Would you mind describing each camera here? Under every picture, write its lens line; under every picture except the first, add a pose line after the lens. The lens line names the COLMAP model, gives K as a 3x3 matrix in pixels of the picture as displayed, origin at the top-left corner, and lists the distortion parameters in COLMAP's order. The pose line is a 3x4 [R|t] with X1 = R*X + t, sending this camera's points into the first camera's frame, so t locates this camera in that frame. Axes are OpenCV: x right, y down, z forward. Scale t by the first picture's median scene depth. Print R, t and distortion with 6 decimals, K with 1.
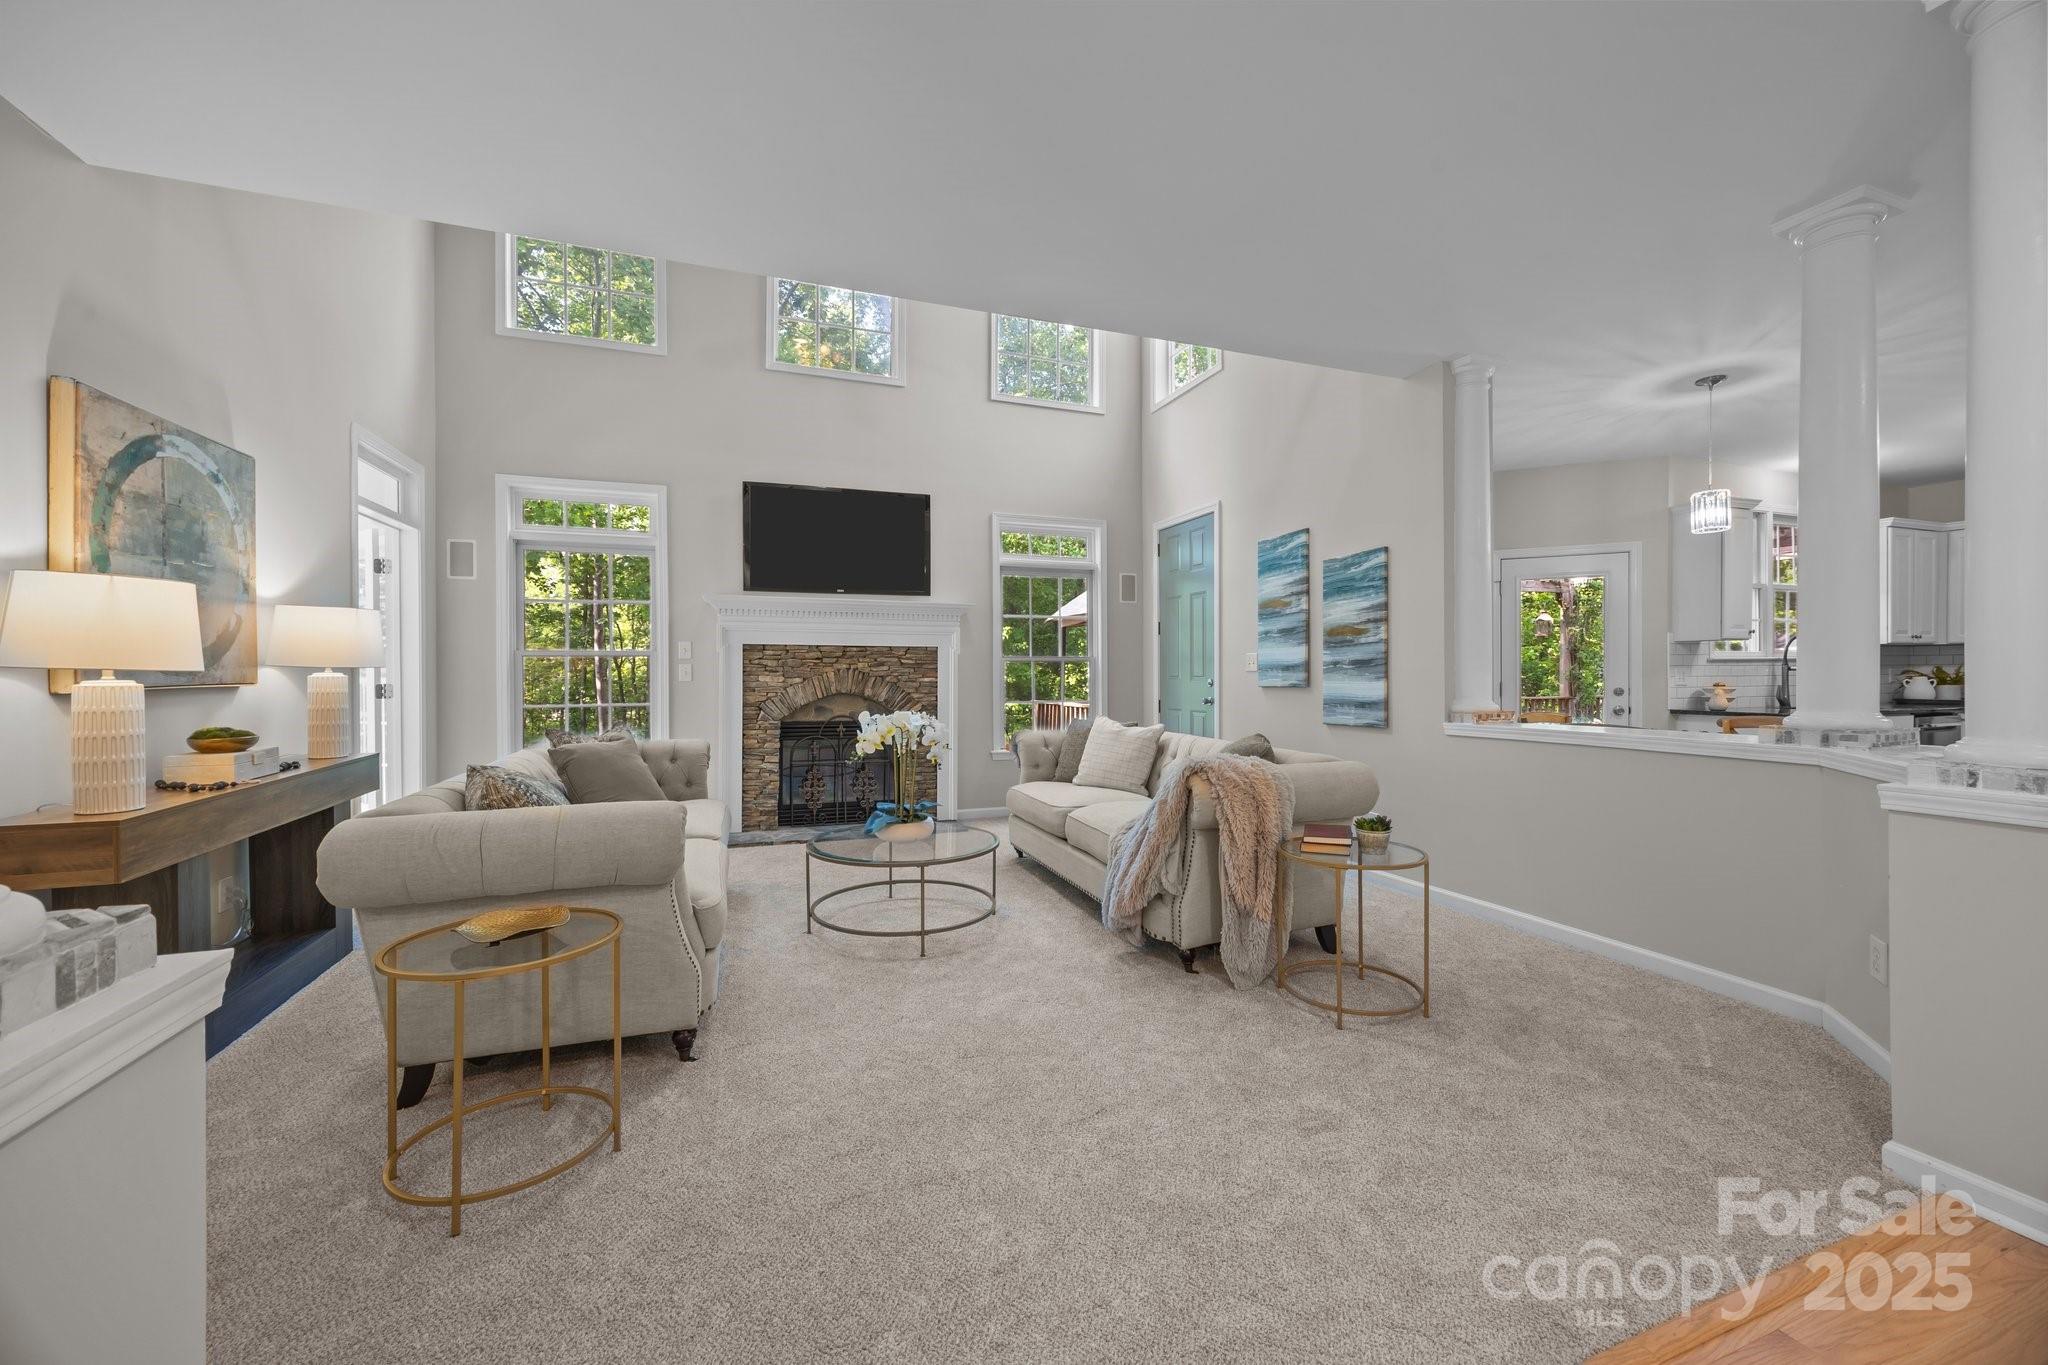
lens RADIAL K [[784.6, 0, 1028.4], [0, 784.6, 675.3], [0, 0, 1]] dist [0.000277, 0.000313]
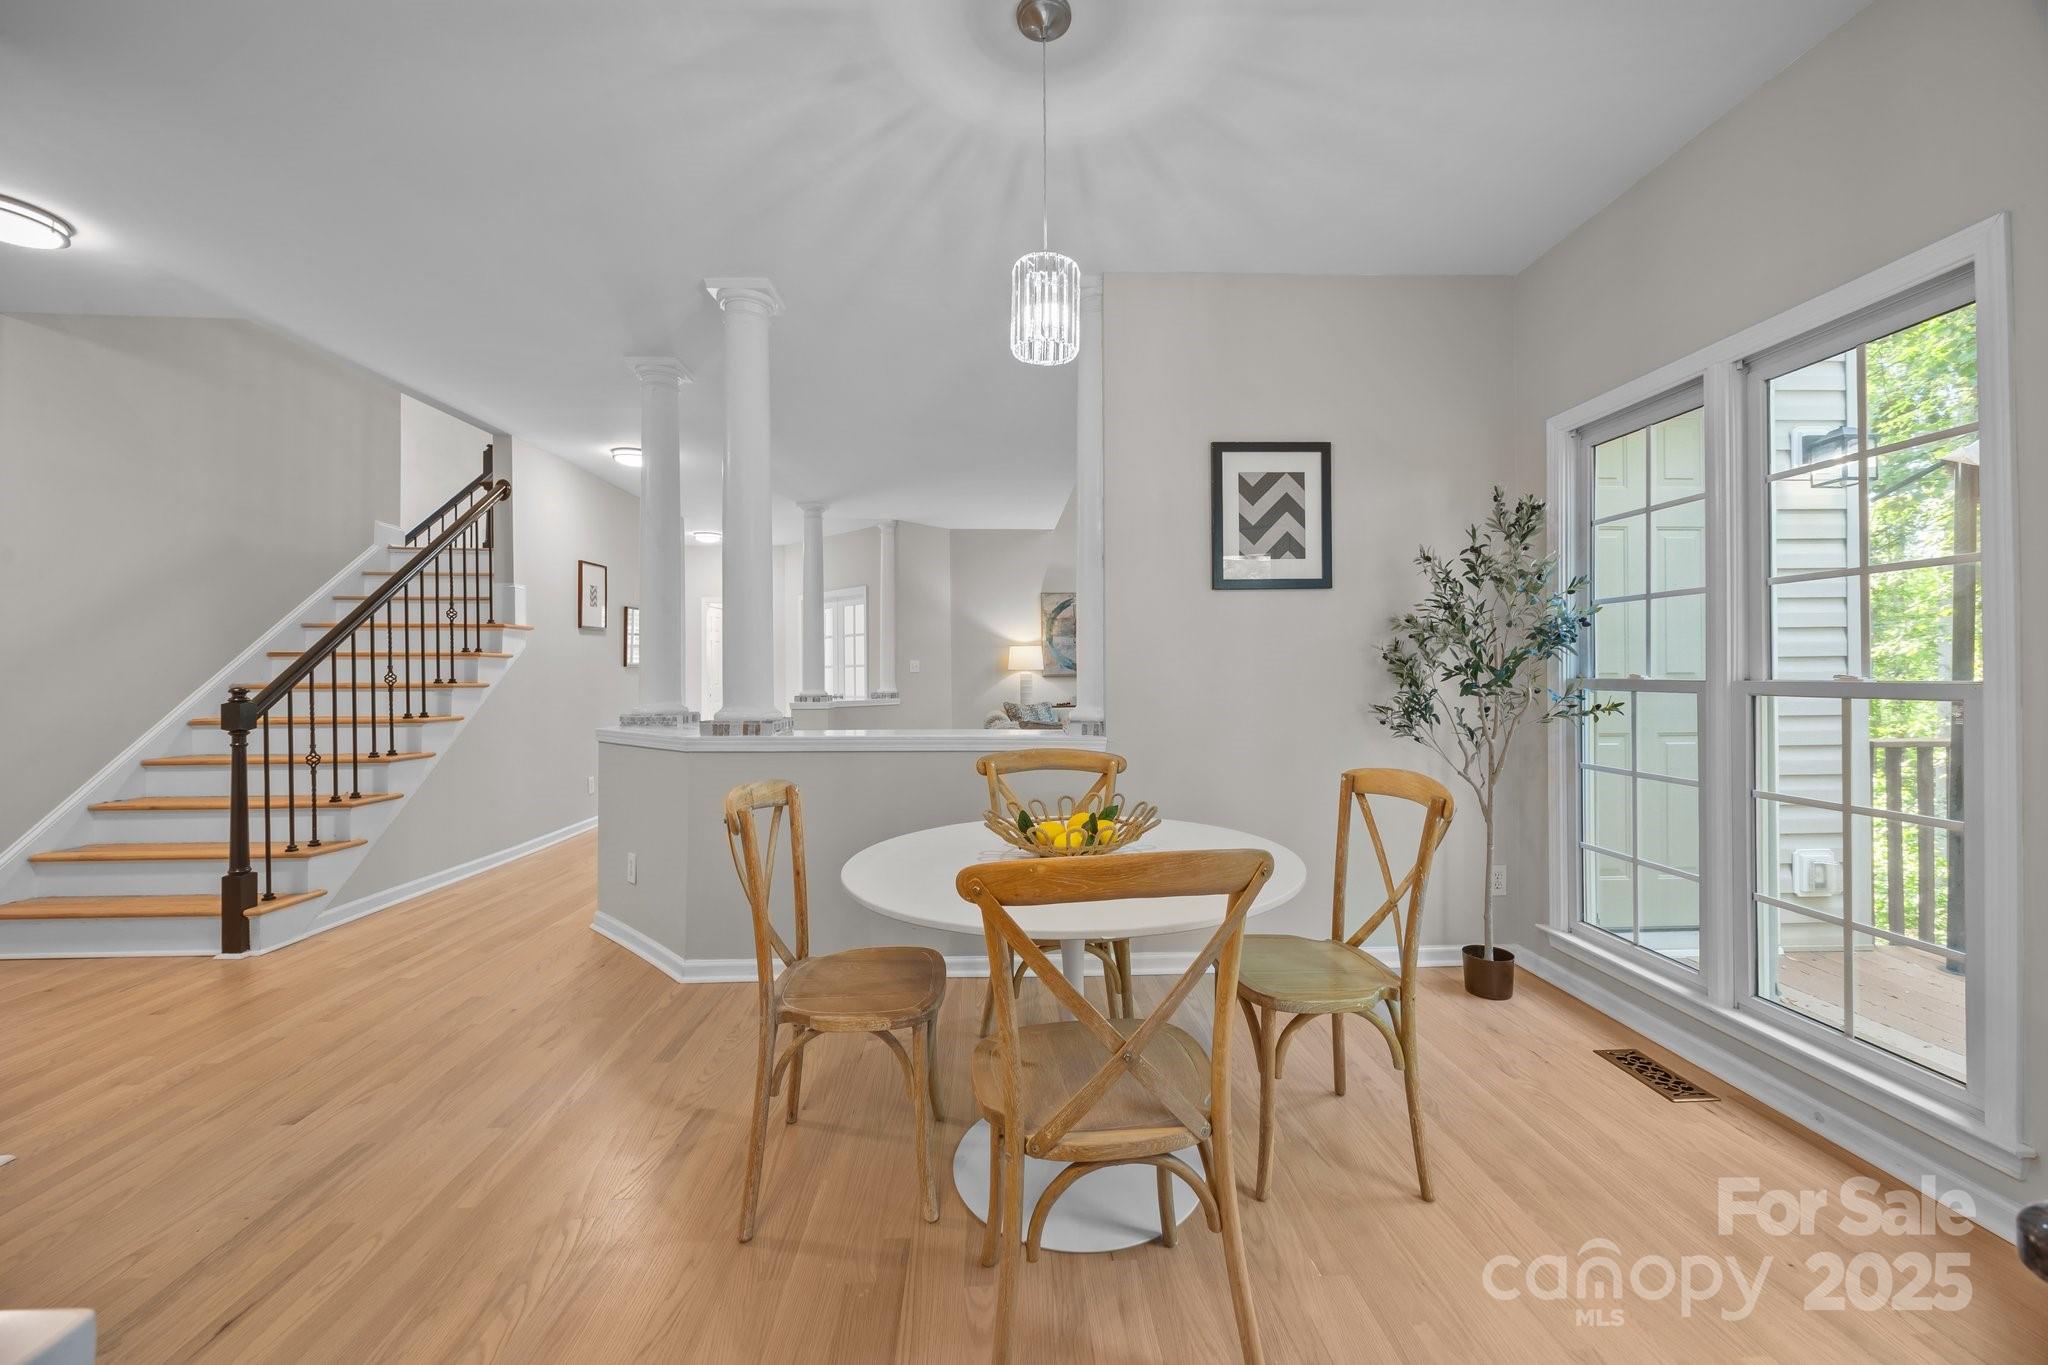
lens RADIAL K [[784.6, 0, 1029.6], [0, 784.6, 664.7], [0, 0, 1]] dist [0.000277, 0.000313]
pose [[-0.307709, -0.003283, -0.951475, 1.274743], [0.002889, 0.999986, -0.004384, -0.007106], [0.951476, -0.004098, -0.307695, 1.117449]]
